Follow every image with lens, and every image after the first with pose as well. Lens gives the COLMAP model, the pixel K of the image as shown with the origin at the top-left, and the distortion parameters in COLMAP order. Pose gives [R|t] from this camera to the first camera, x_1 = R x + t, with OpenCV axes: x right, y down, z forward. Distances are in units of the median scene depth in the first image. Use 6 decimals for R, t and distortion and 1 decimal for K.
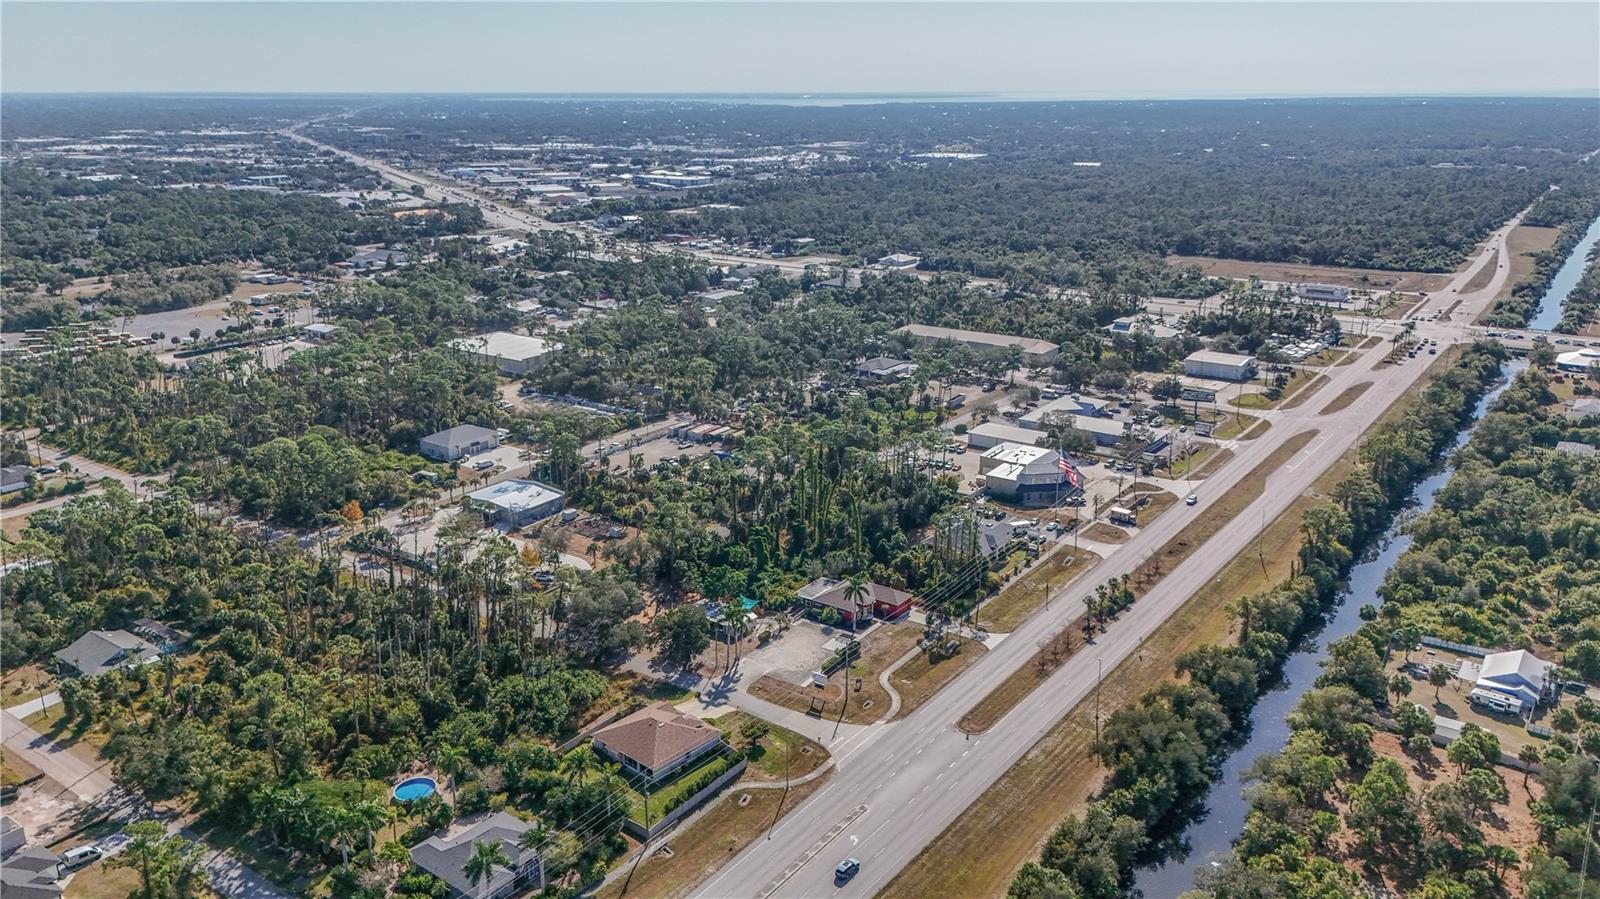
lens RADIAL K [[1178.0, 0, 800.0], [0, 1178.0, 449.5], [0, 0, 1]] dist [0.117431, -0.176261]
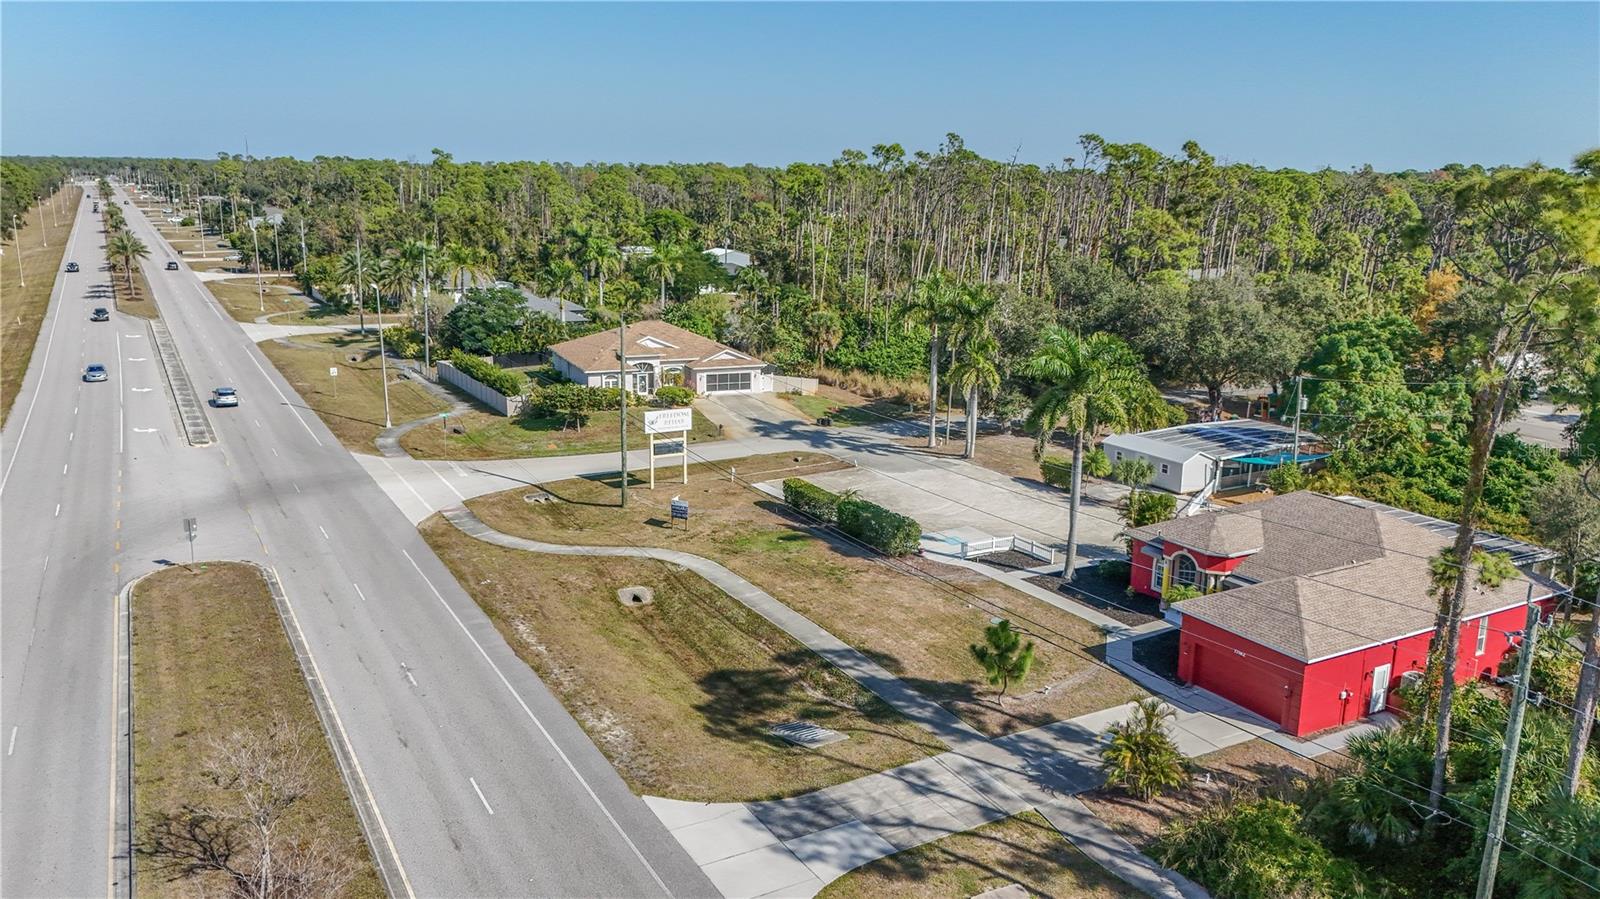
lens RADIAL K [[1178.0, 0, 800.0], [0, 1178.0, 449.5], [0, 0, 1]] dist [0.117431, -0.176261]
pose [[-0.414743, 0.206336, -0.886236, 0.265288], [-0.278602, 0.898382, 0.339545, 0.059483], [0.866239, 0.387731, -0.315112, 0.973858]]
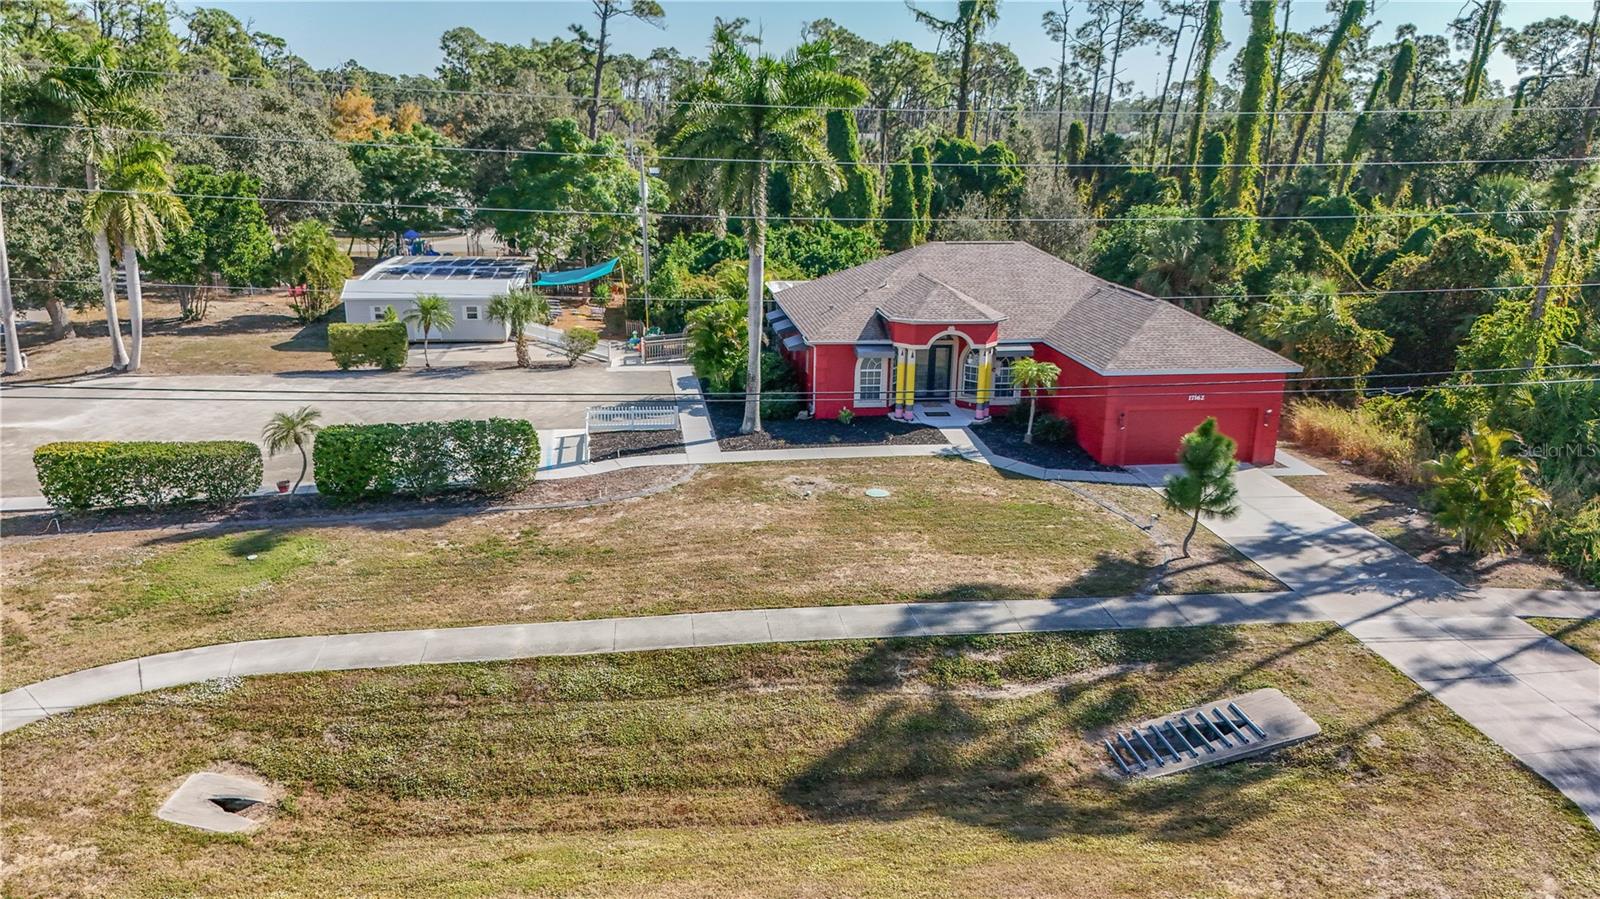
lens RADIAL K [[1184.4, 0, 800.0], [0, 1184.4, 449.5], [0, 0, 1]] dist [0.068179, -0.071257]
pose [[0.690187, 0.212357, -0.691771, 0.154907], [-0.233865, 0.970129, 0.064477, 0.136657], [0.684799, 0.117279, 0.719233, 0.850621]]
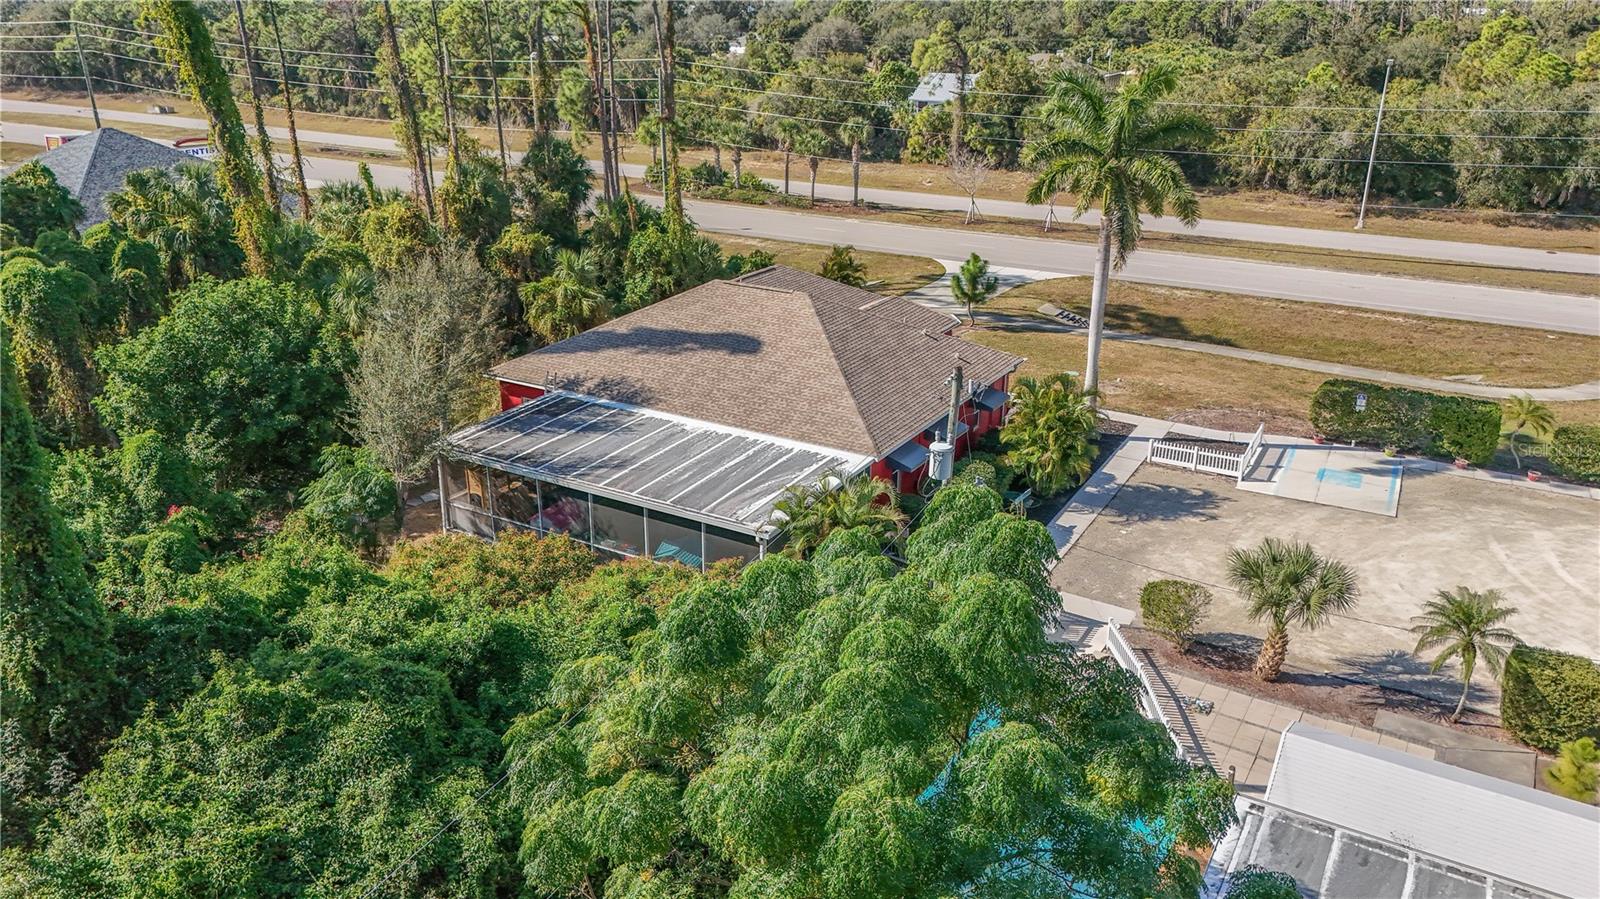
lens RADIAL K [[1184.4, 0, 800.0], [0, 1184.4, 449.5], [0, 0, 1]] dist [0.068179, -0.071257]
pose [[-0.089696, -0.349940, 0.932468, -0.107971], [0.287414, 0.887316, 0.360643, 0.076423], [-0.953597, 0.300353, 0.020989, 0.992245]]
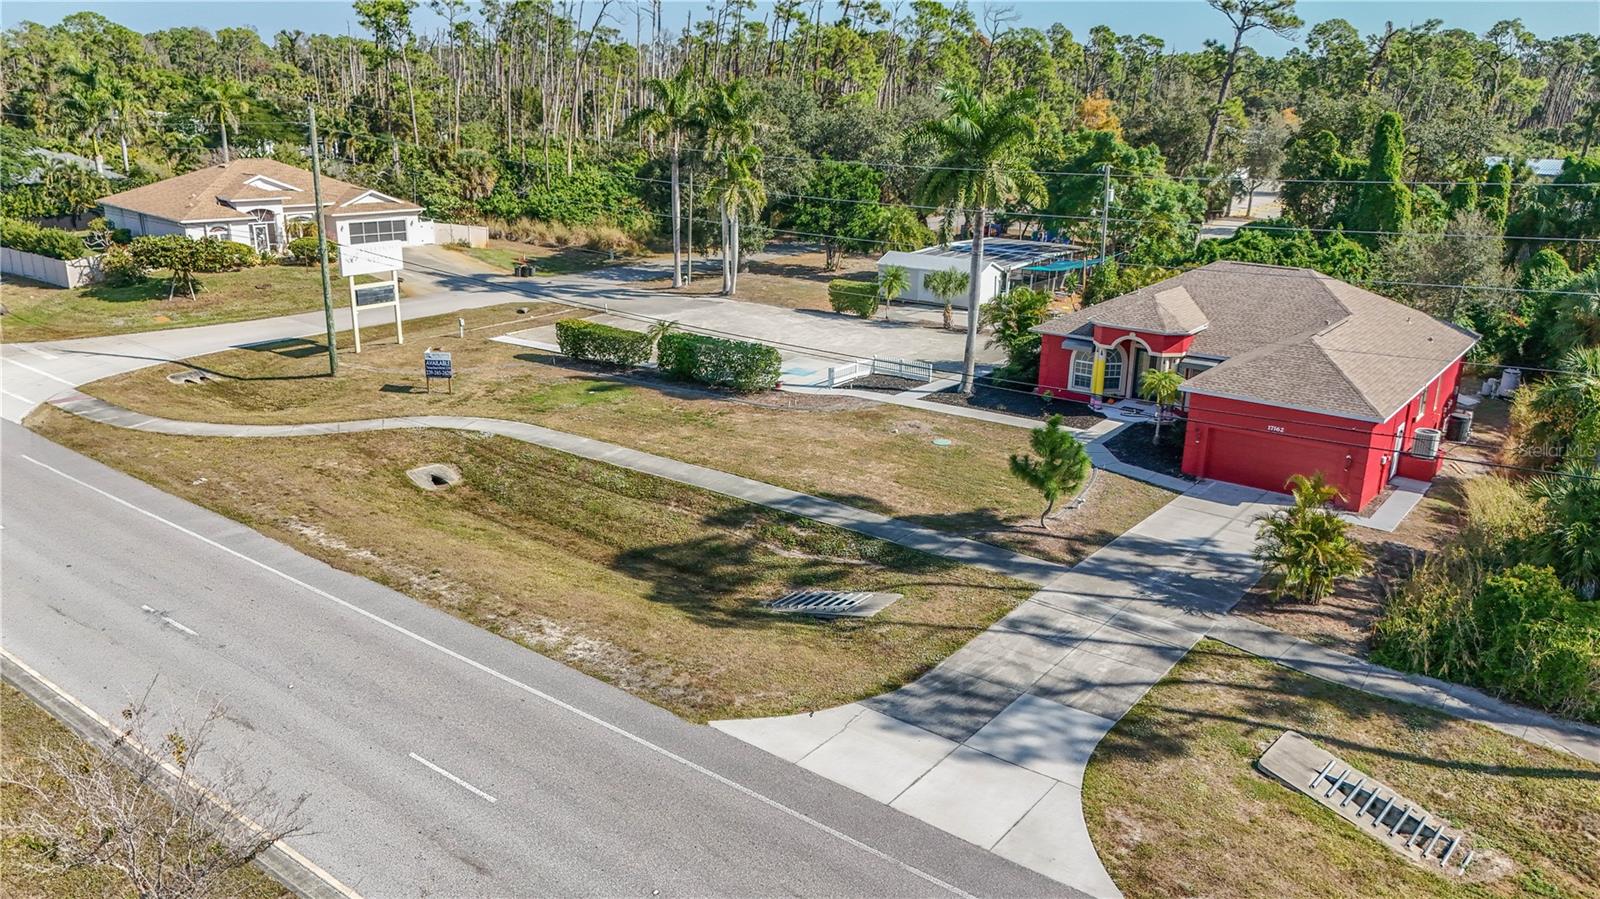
lens RADIAL K [[1184.4, 0, 800.0], [0, 1184.4, 449.5], [0, 0, 1]] dist [0.068179, -0.071257]
pose [[-0.026832, 0.302922, -0.952637, 0.233639], [-0.311567, 0.902976, 0.295906, 0.105075], [0.949845, 0.304750, 0.070152, 0.919239]]
